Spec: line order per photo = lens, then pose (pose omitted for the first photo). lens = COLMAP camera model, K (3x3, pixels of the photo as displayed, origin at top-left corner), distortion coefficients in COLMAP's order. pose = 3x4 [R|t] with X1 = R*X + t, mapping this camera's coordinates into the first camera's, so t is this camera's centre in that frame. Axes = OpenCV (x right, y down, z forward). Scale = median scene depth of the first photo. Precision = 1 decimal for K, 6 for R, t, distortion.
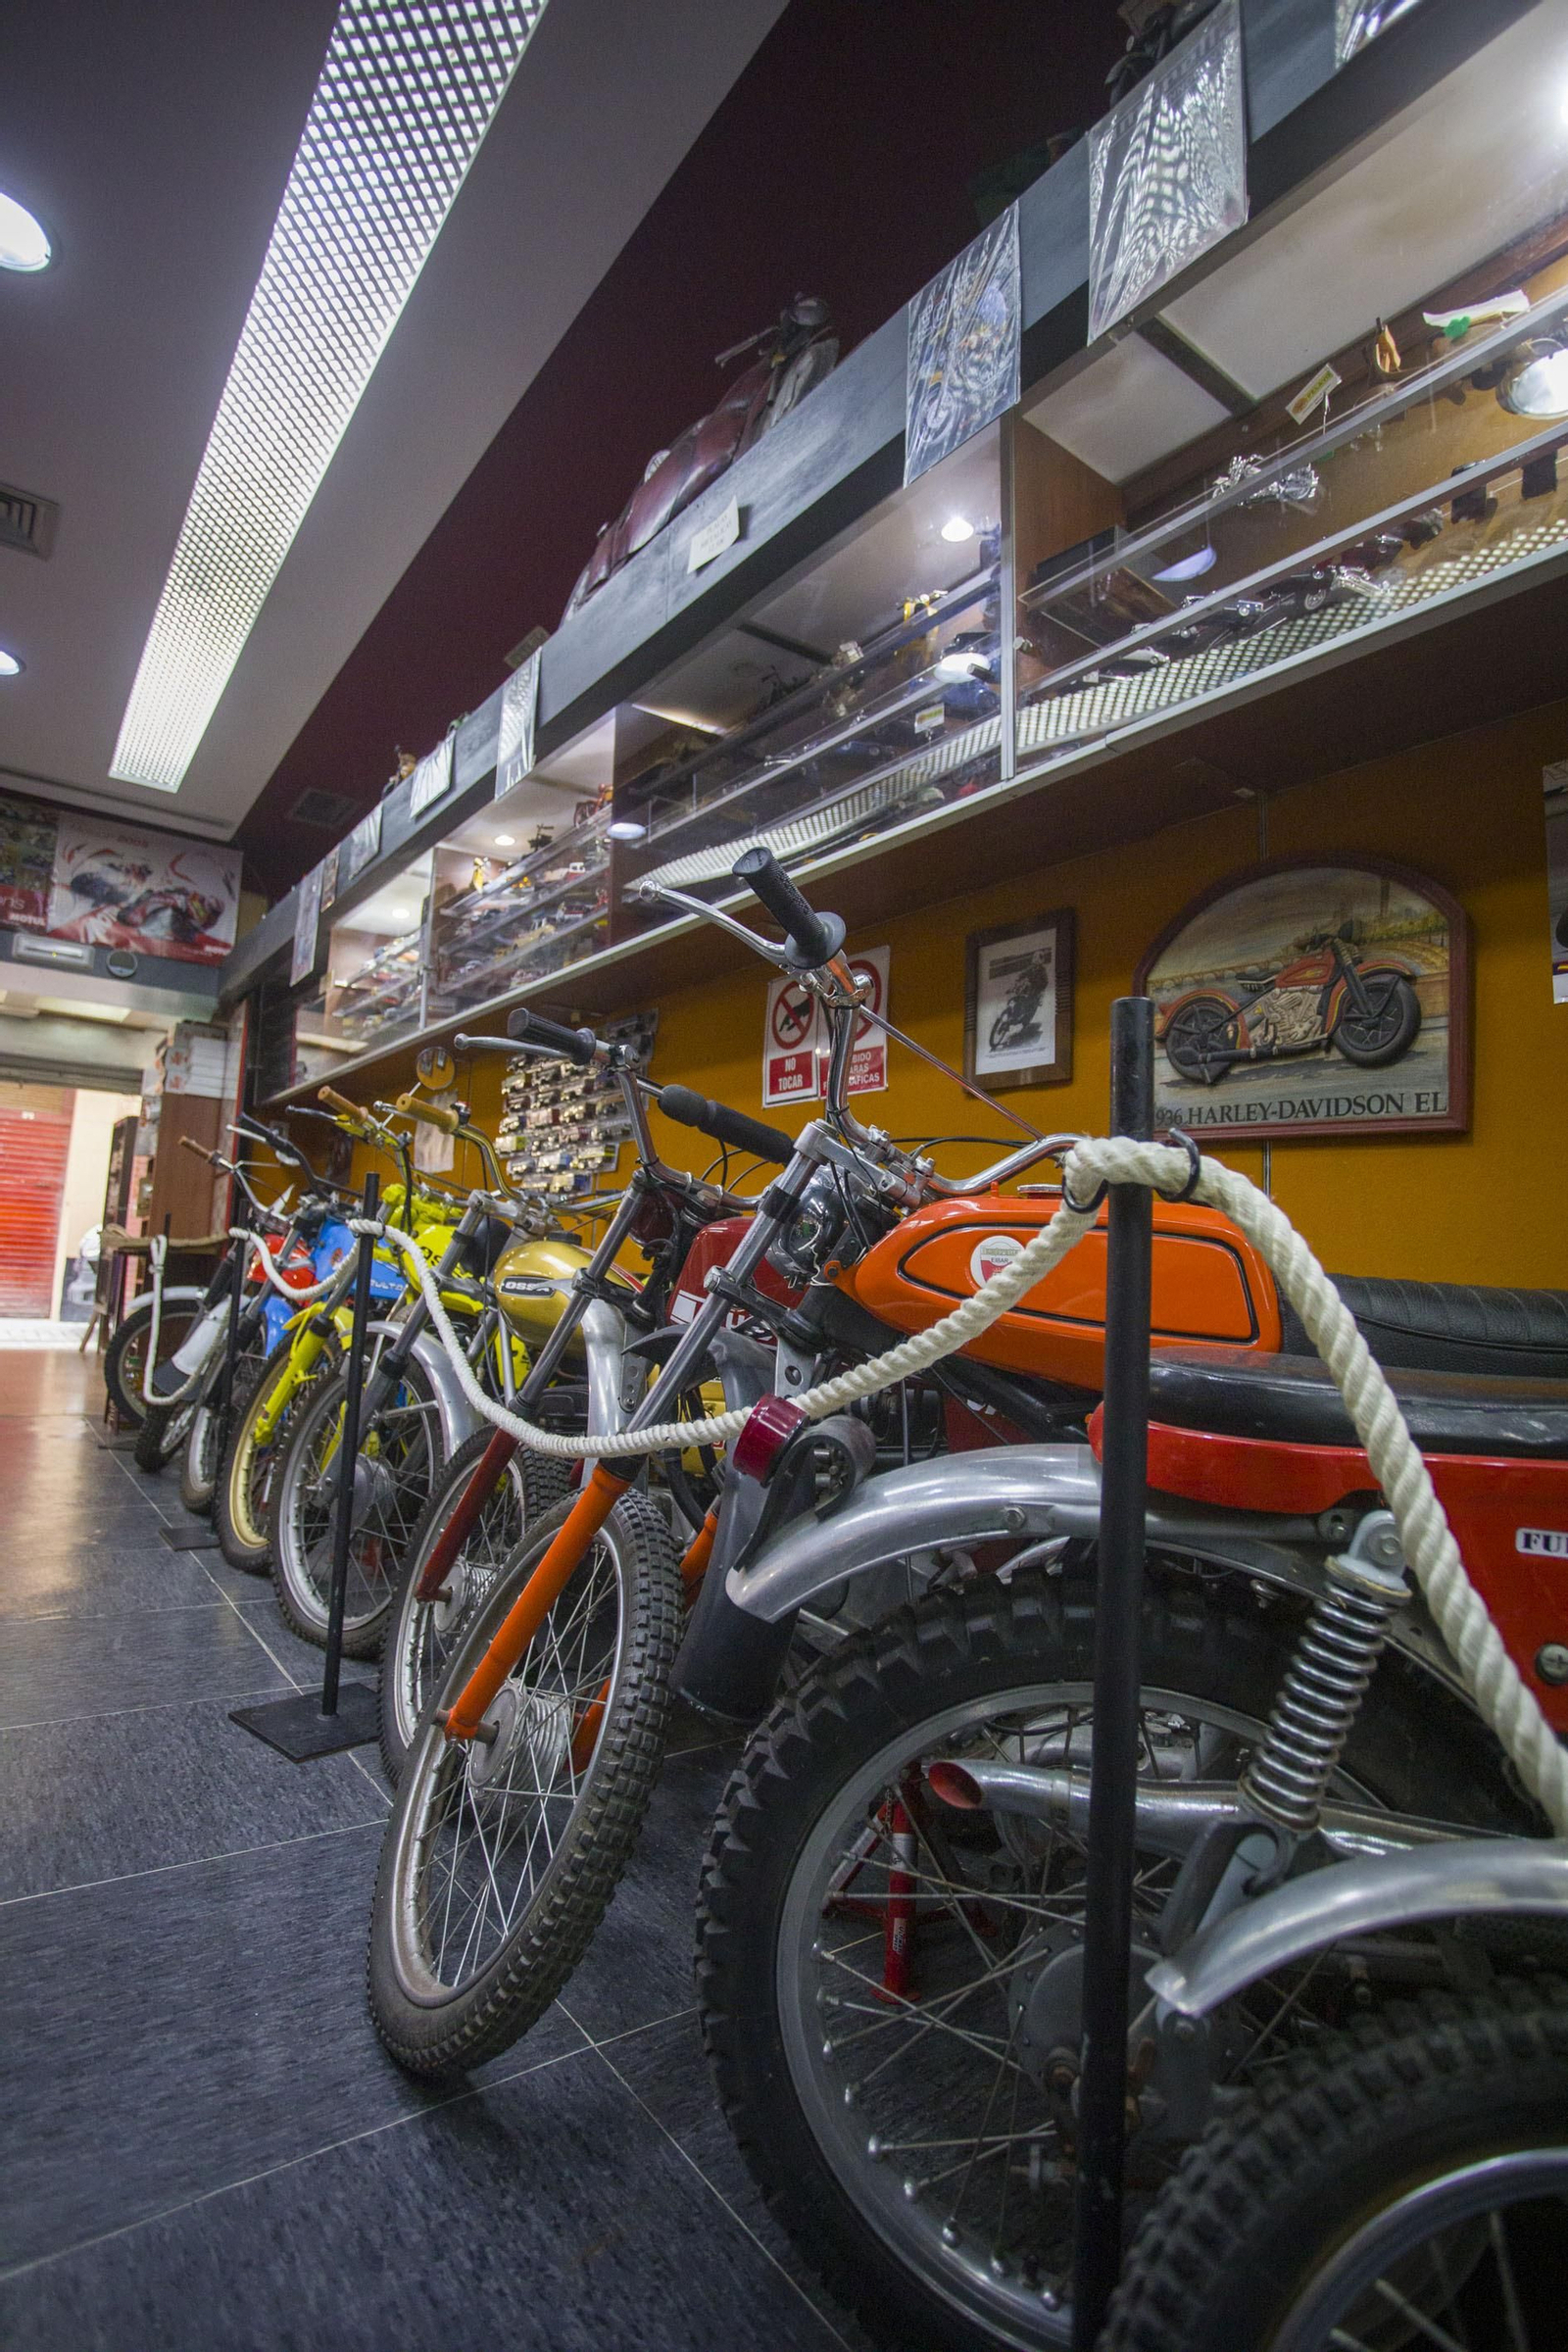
lens RADIAL K [[1131.4, 0, 783.7], [0, 1131.4, 1168.7], [0, 0, 1]] dist [-0.068548, 0.024773]
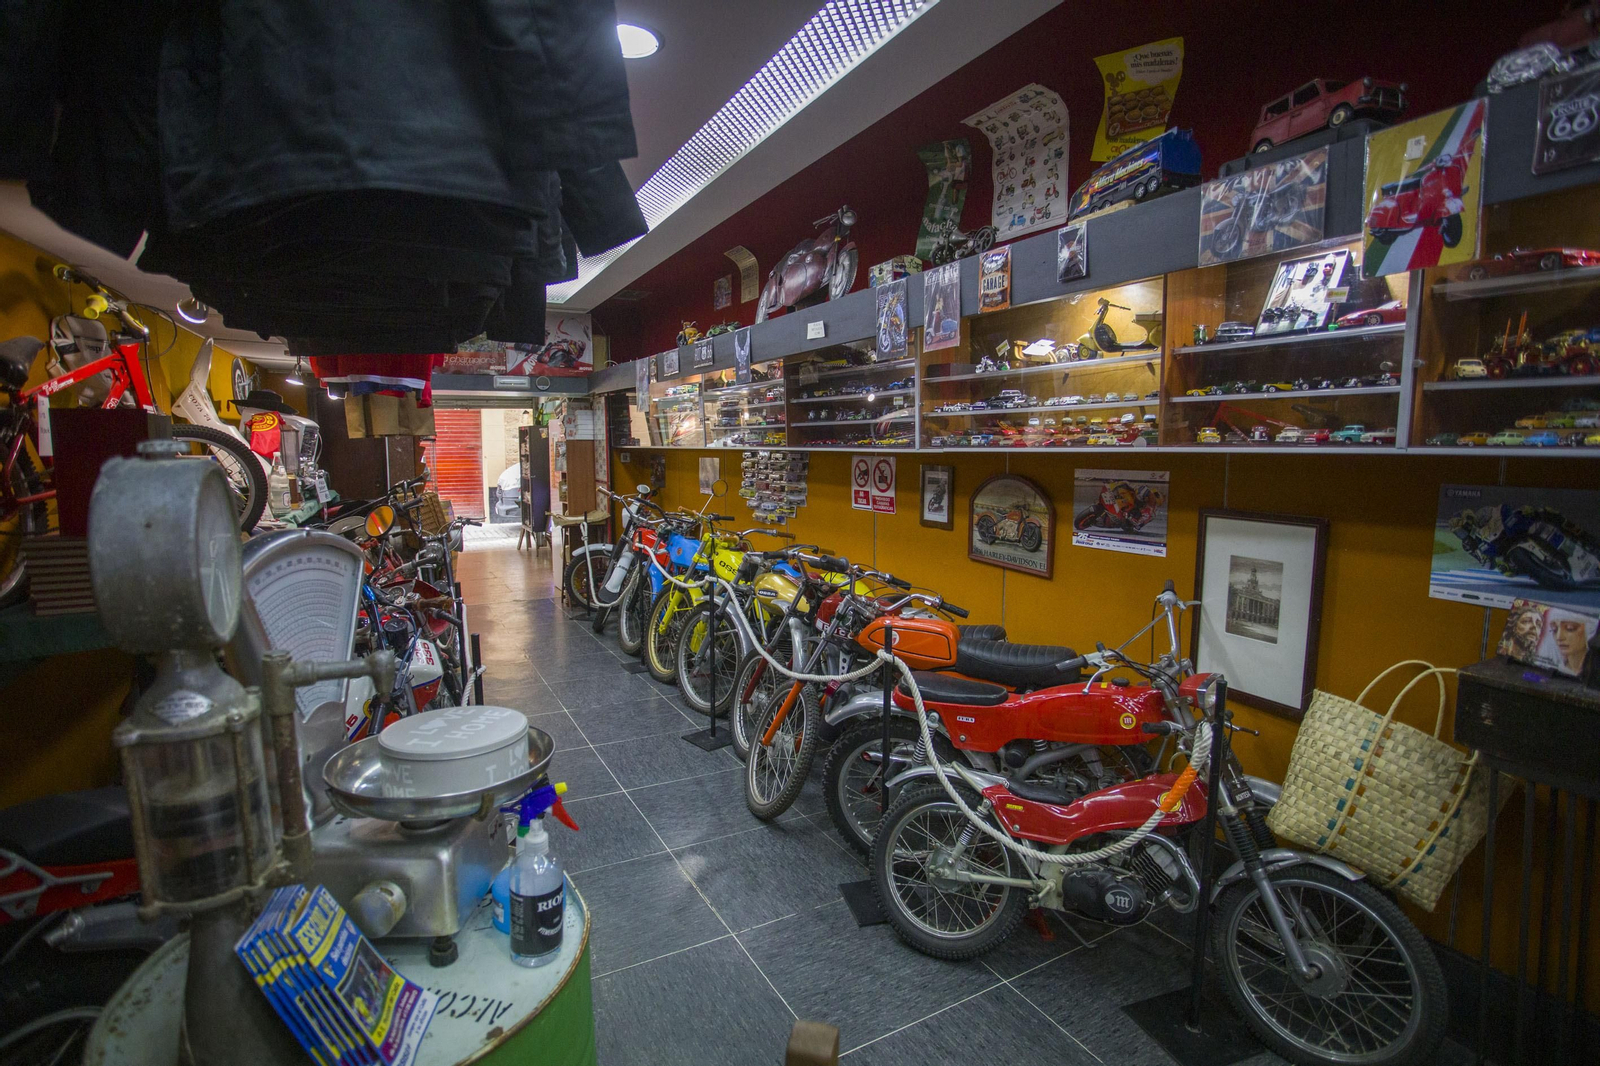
lens RADIAL K [[770.3, 0, 800.0], [0, 770.3, 533.0], [0, 0, 1]] dist [-0.081910, 0.033909]
pose [[0.988548, -0.032669, -0.147331, 0.086559], [0.063186, 0.976193, 0.207498, -0.268134], [0.137044, -0.214431, 0.967077, -0.499343]]
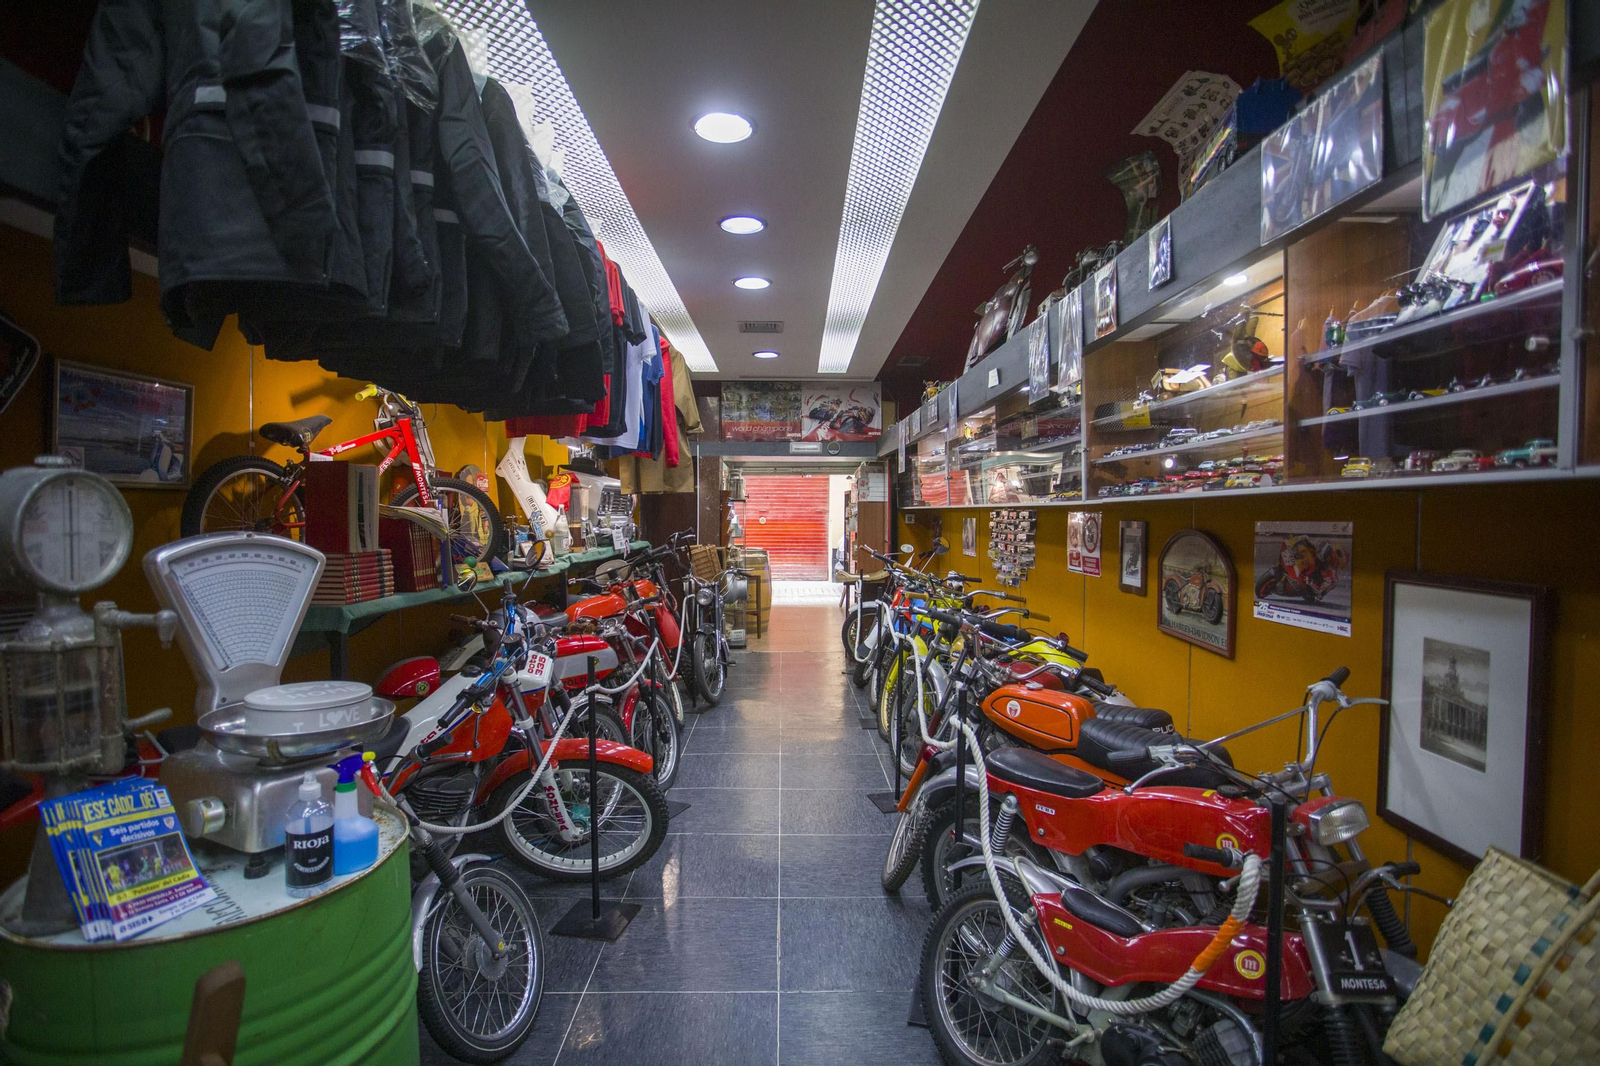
lens RADIAL K [[769.6, 0, 806.9], [0, 769.6, 534.7], [0, 0, 1]] dist [-0.068548, 0.024773]
pose [[0.814183, -0.028921, -0.579887, 0.331682], [0.094419, 0.992059, 0.083091, -0.223734], [0.572879, -0.122404, 0.810448, -0.392993]]
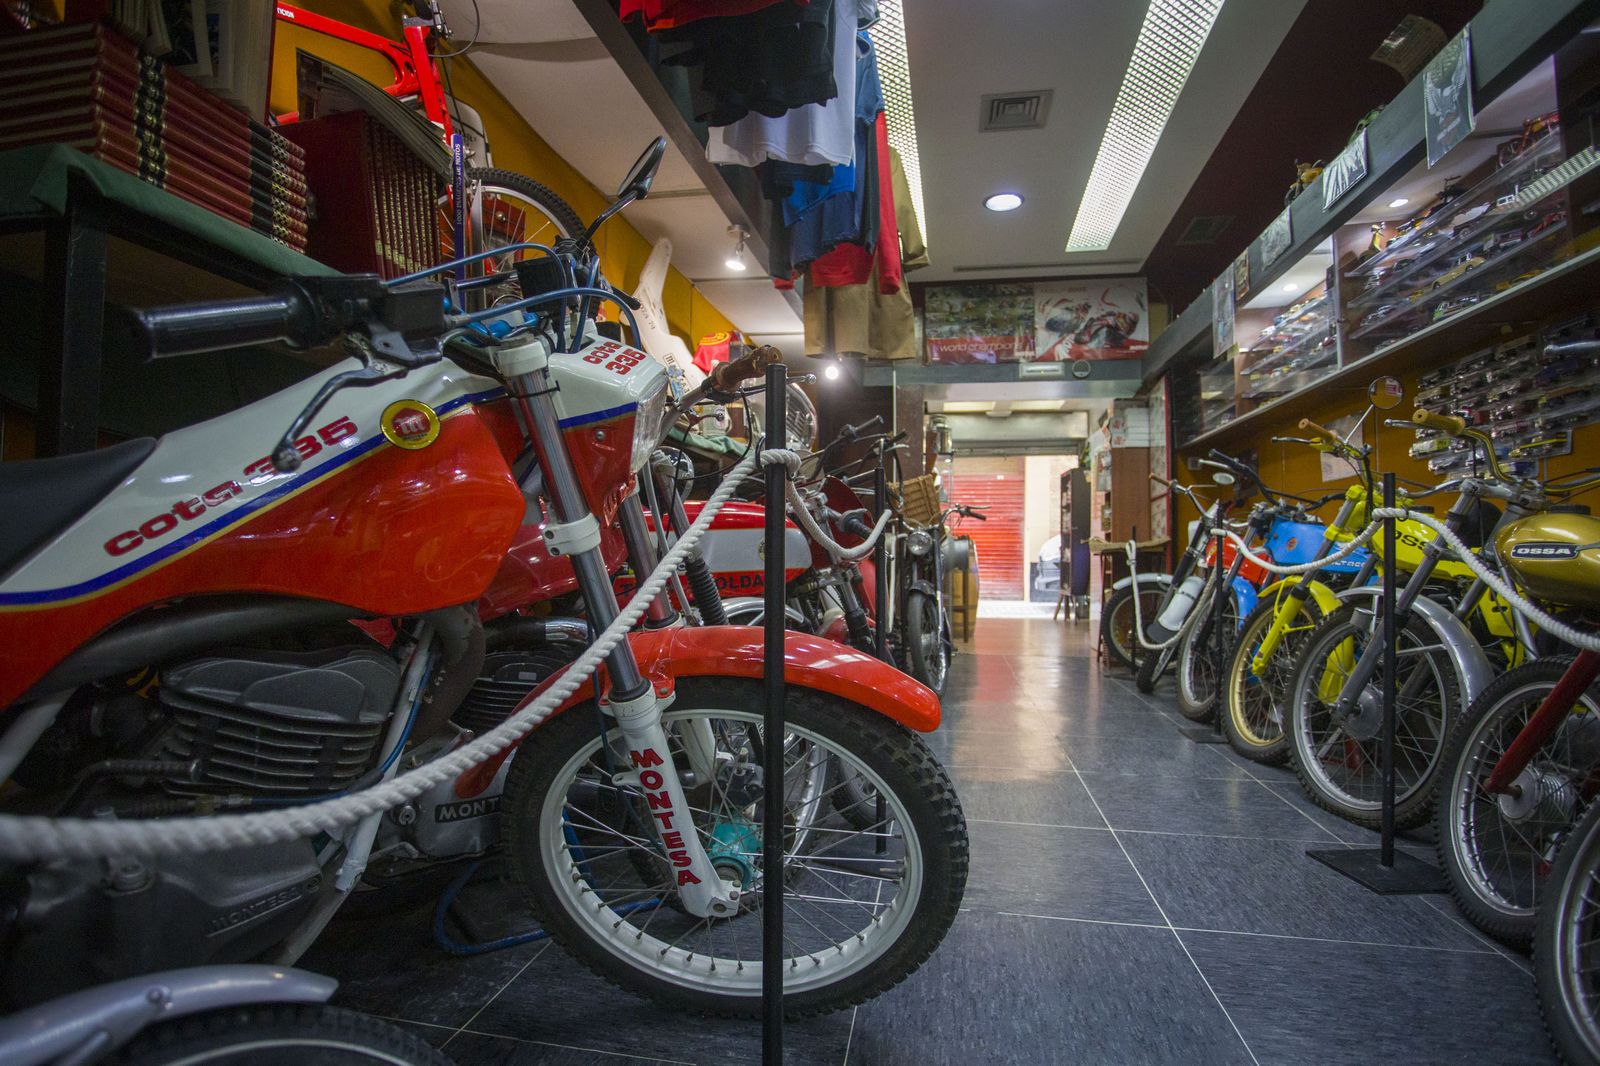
lens RADIAL K [[795.3, 0, 800.0], [0, 795.3, 533.0], [0, 0, 1]] dist [-0.073666, 0.028708]
pose [[0.673799, -0.064964, -0.736053, -0.098881], [0.099617, 0.995020, 0.003371, 0.001303], [0.732169, -0.075595, 0.676915, -0.086362]]
